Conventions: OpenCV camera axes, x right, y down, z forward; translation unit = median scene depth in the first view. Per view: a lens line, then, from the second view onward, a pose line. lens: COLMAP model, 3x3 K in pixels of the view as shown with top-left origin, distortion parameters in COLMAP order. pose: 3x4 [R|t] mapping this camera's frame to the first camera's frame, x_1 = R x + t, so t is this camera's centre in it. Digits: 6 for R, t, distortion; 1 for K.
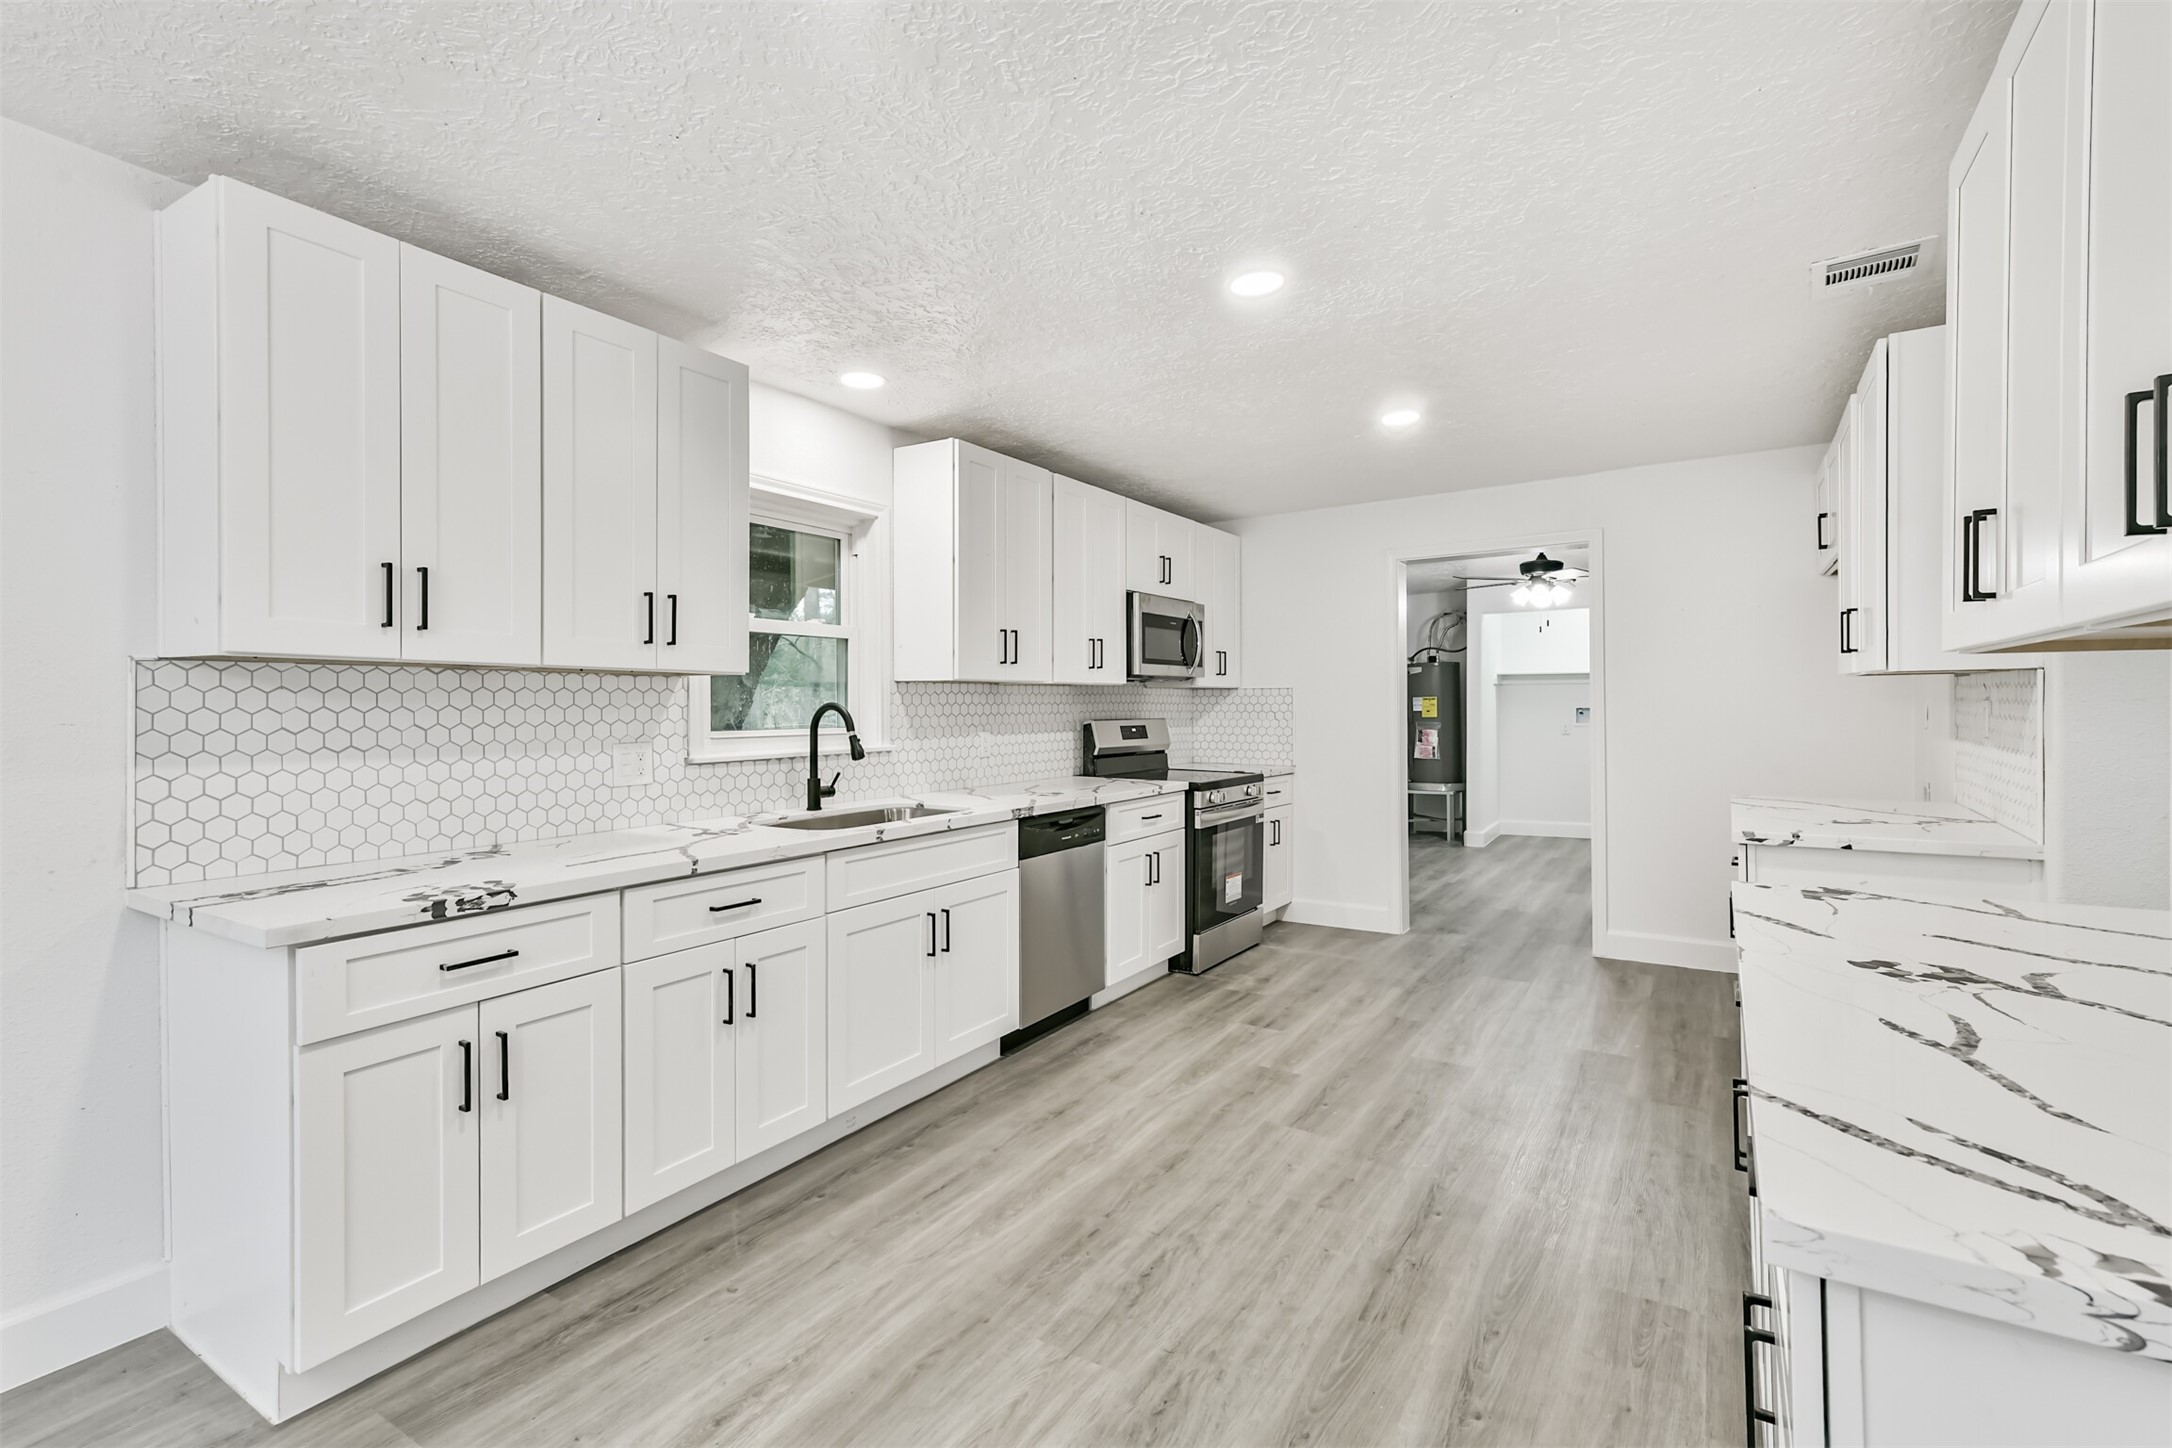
lens RADIAL K [[999.6, 0, 1102.9], [0, 999.6, 720.6], [0, 0, 1]] dist [0.003080, 0.000641]
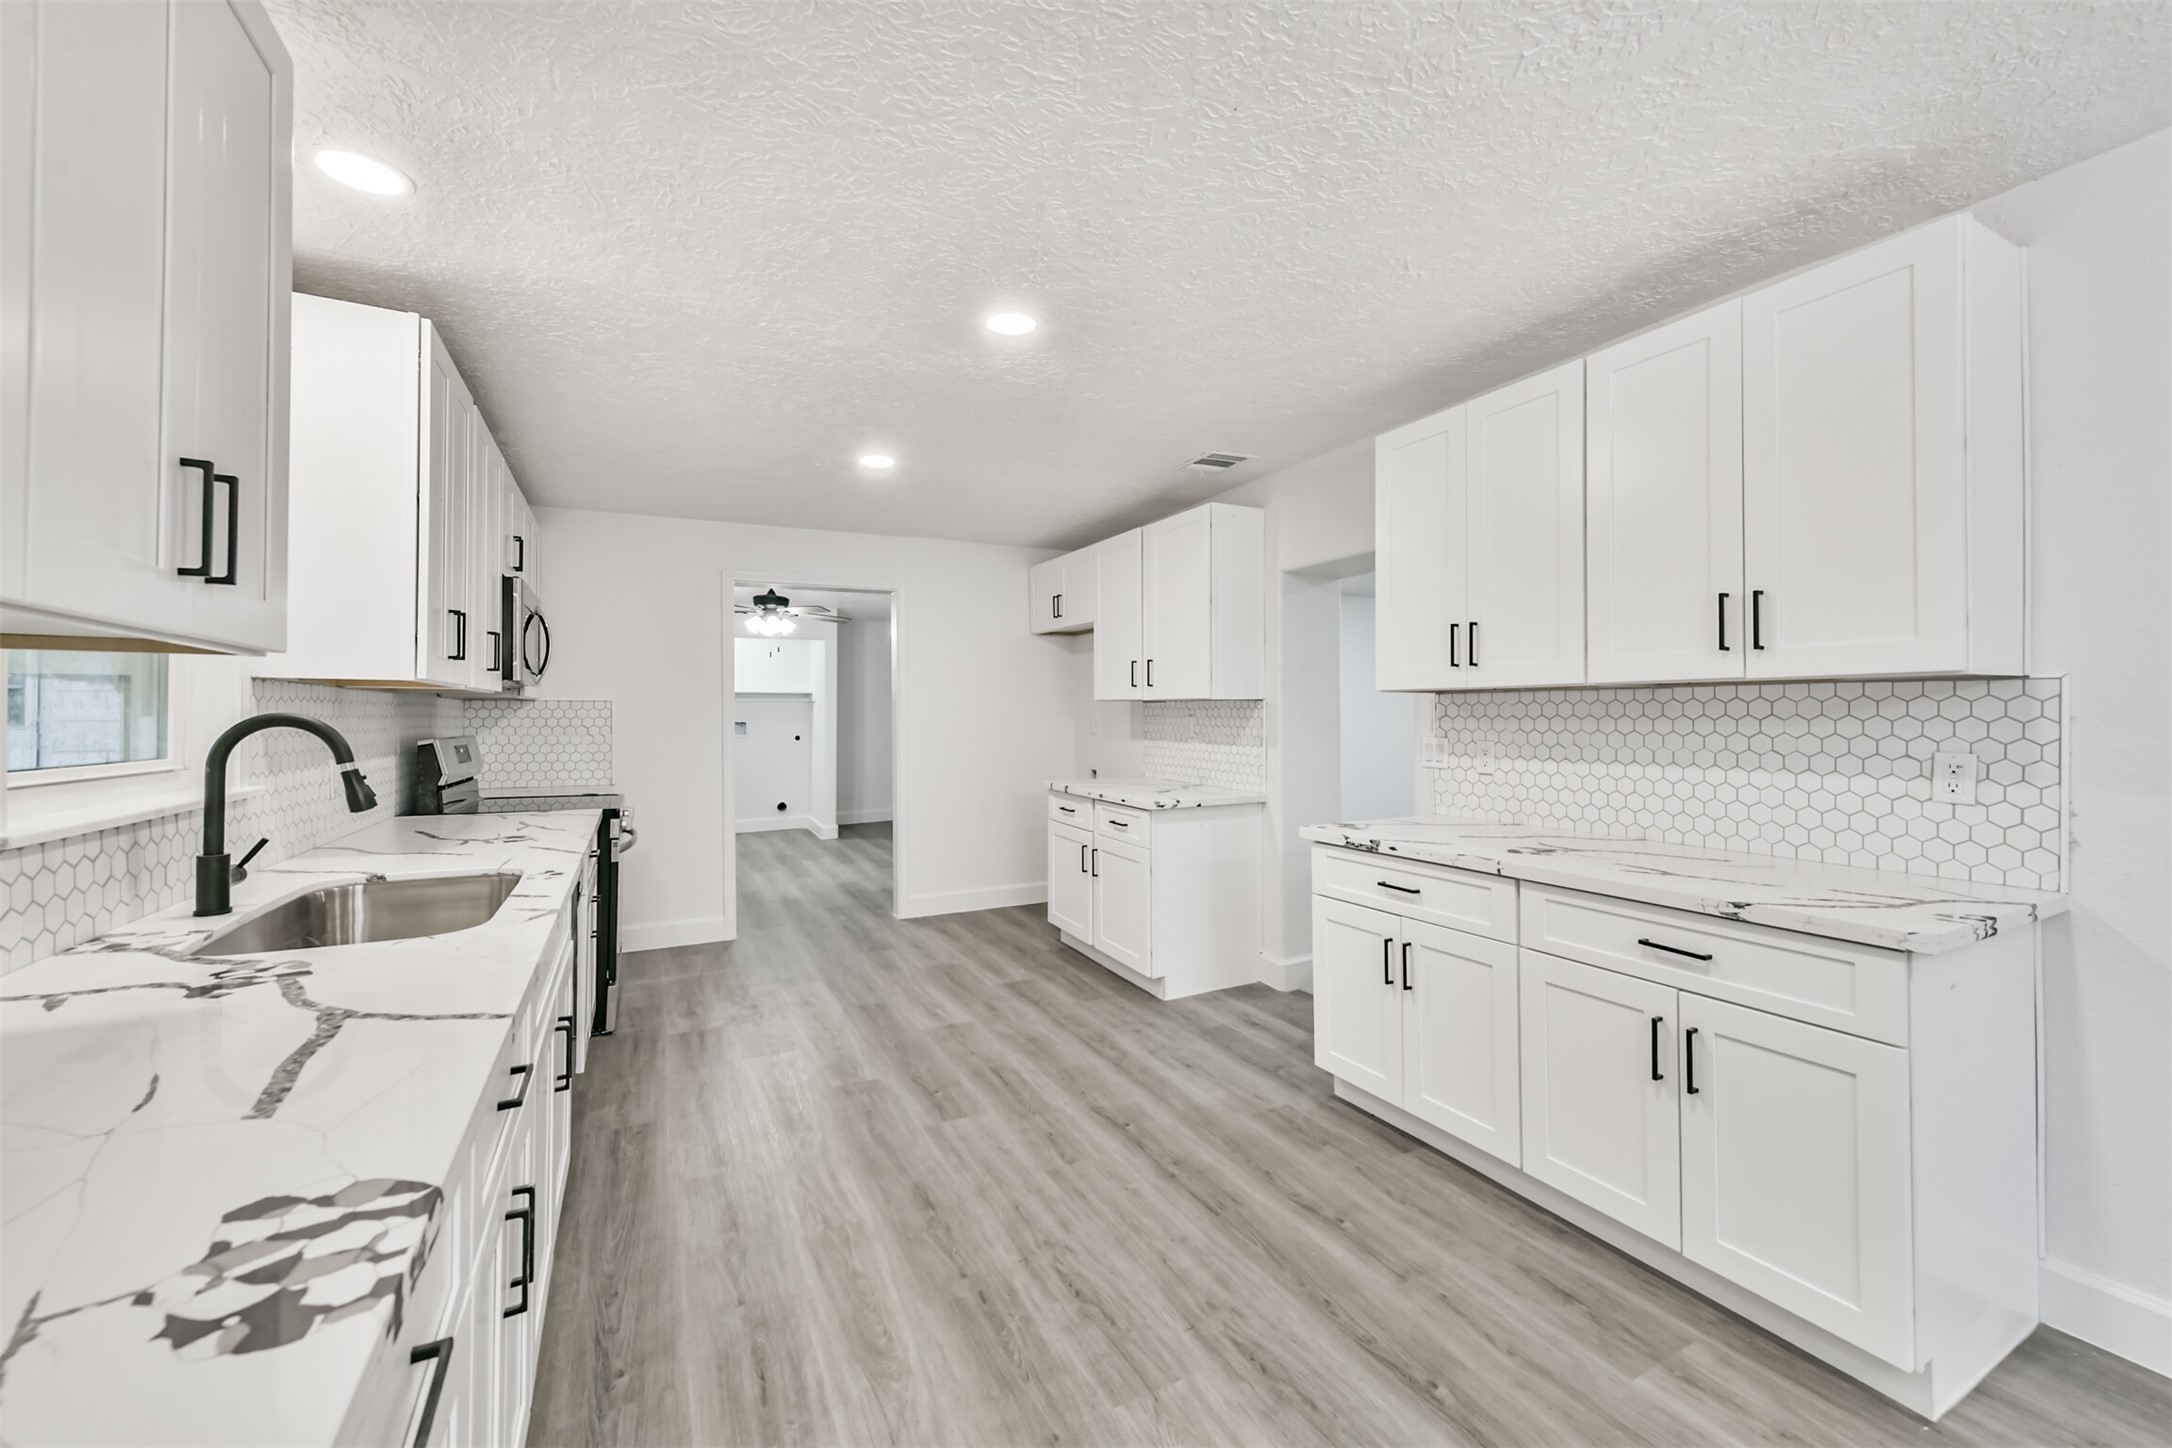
lens RADIAL K [[847.0, 0, 1088.4], [0, 847.0, 709.3], [0, 0, 1]] dist [-0.002688, -0.001462]
pose [[0.502049, 0.010157, 0.864780, -0.516189], [0.014613, 0.999689, -0.020225, -0.004694], [-0.864716, 0.022790, 0.501744, 0.423503]]
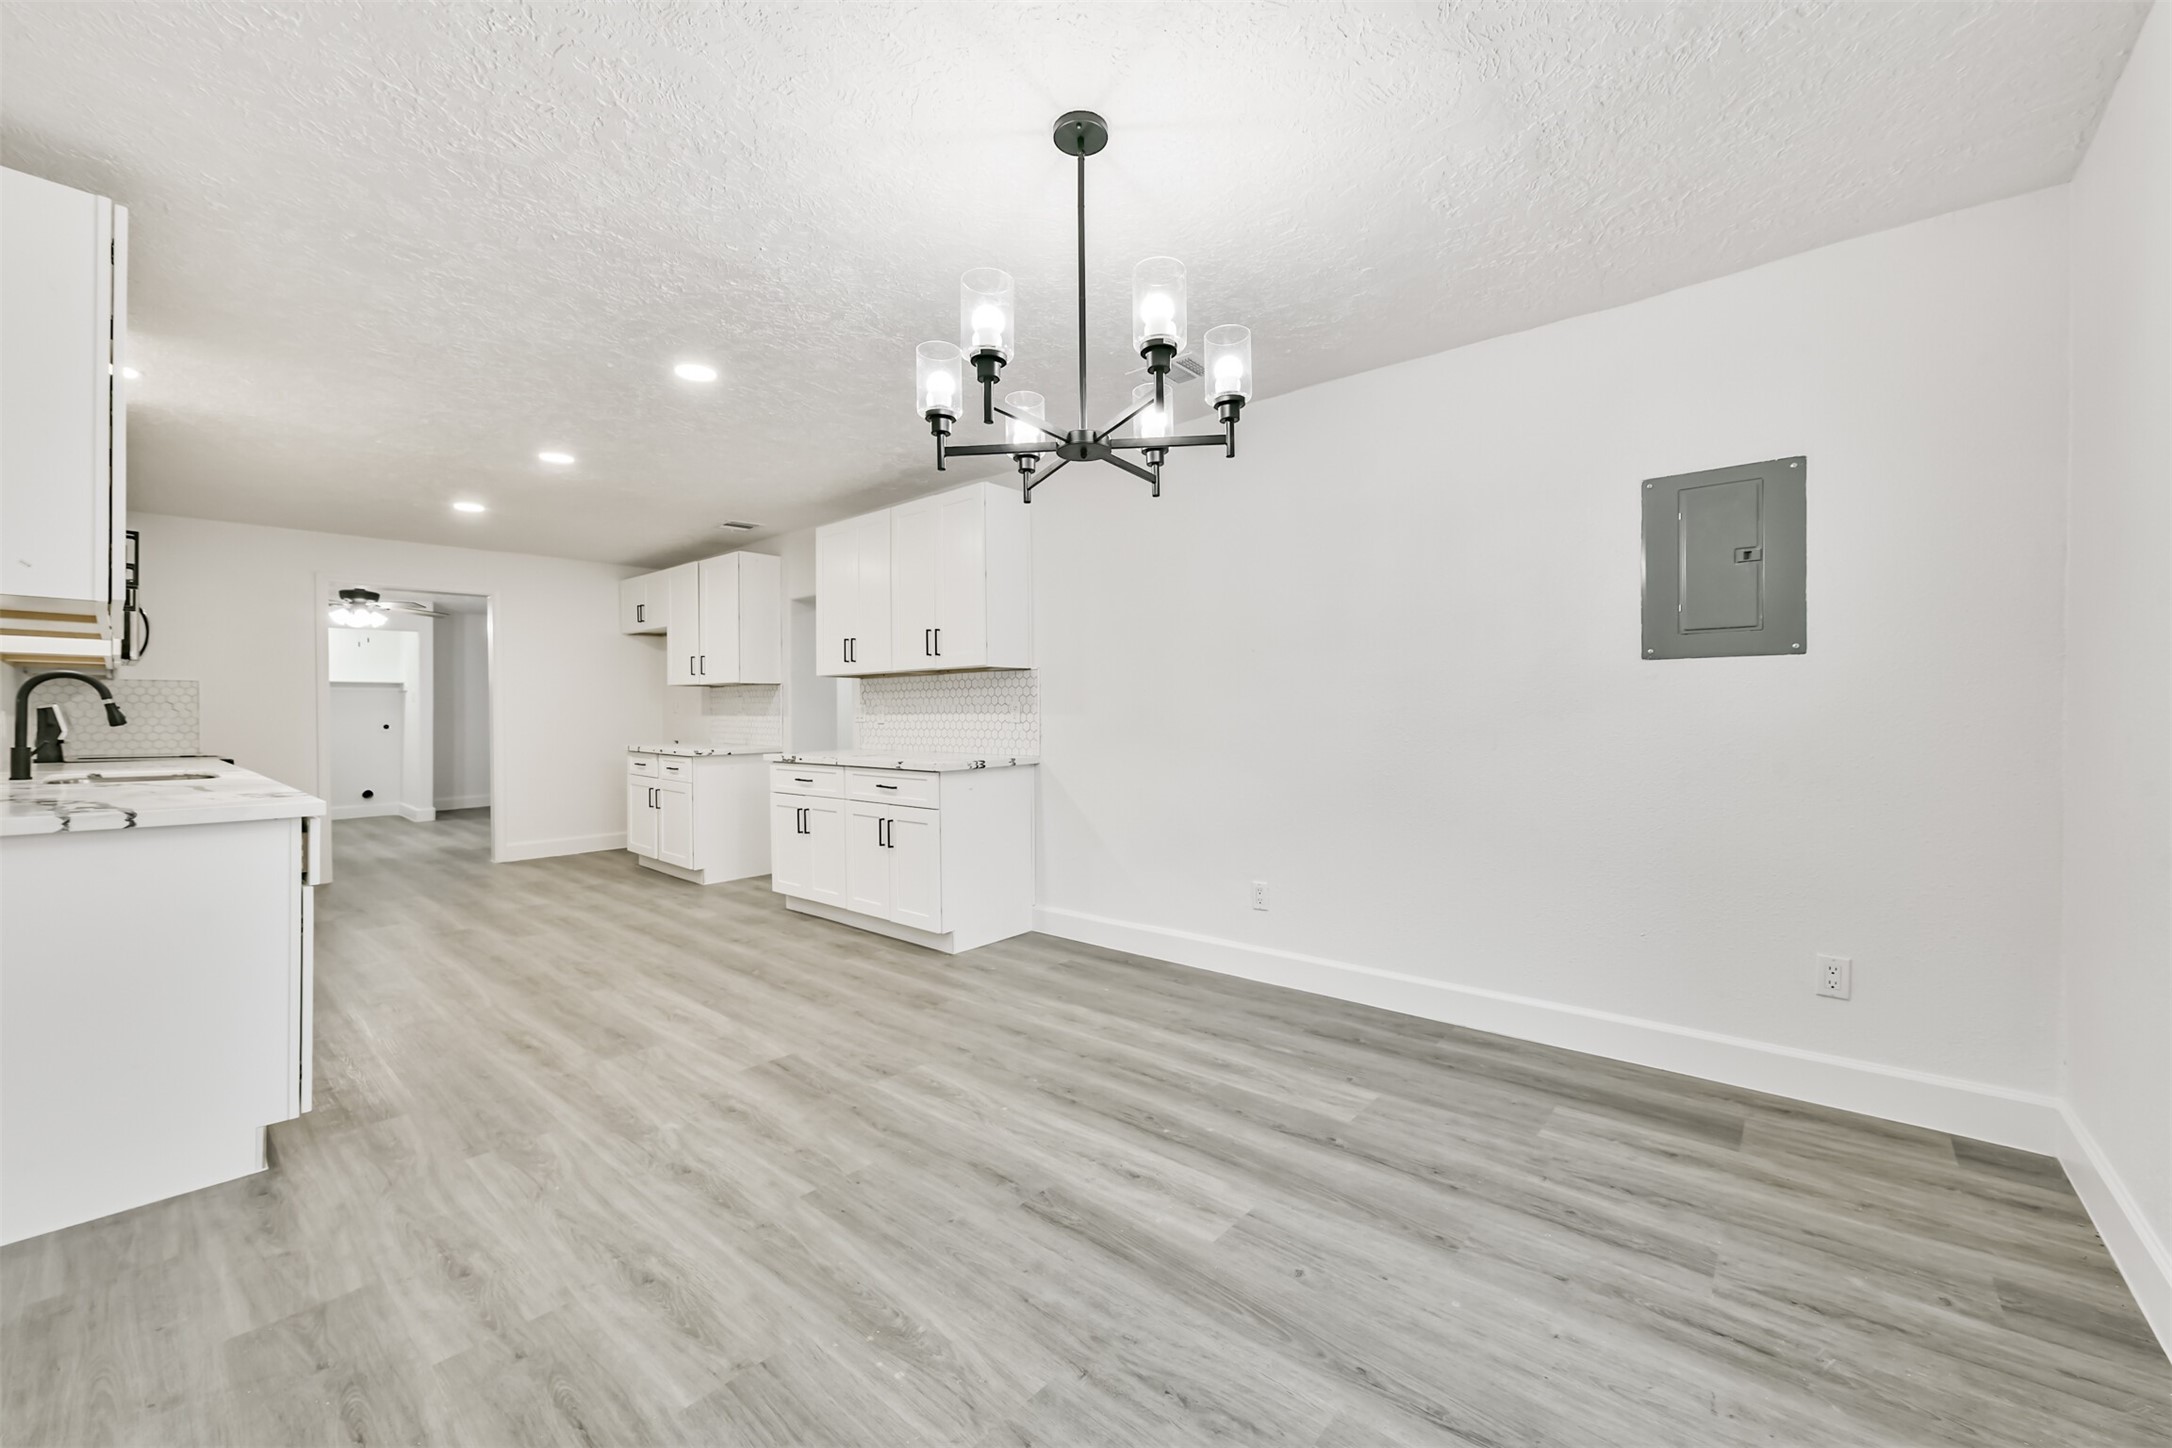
lens RADIAL K [[847.0, 0, 1105.9], [0, 847.0, 717.6], [0, 0, 1]] dist [-0.002688, -0.001462]
pose [[0.141074, 0.003009, 0.989995, -1.105471], [0.022560, 0.999726, -0.006254, 0.067336], [-0.989742, 0.023216, 0.140967, -0.195586]]
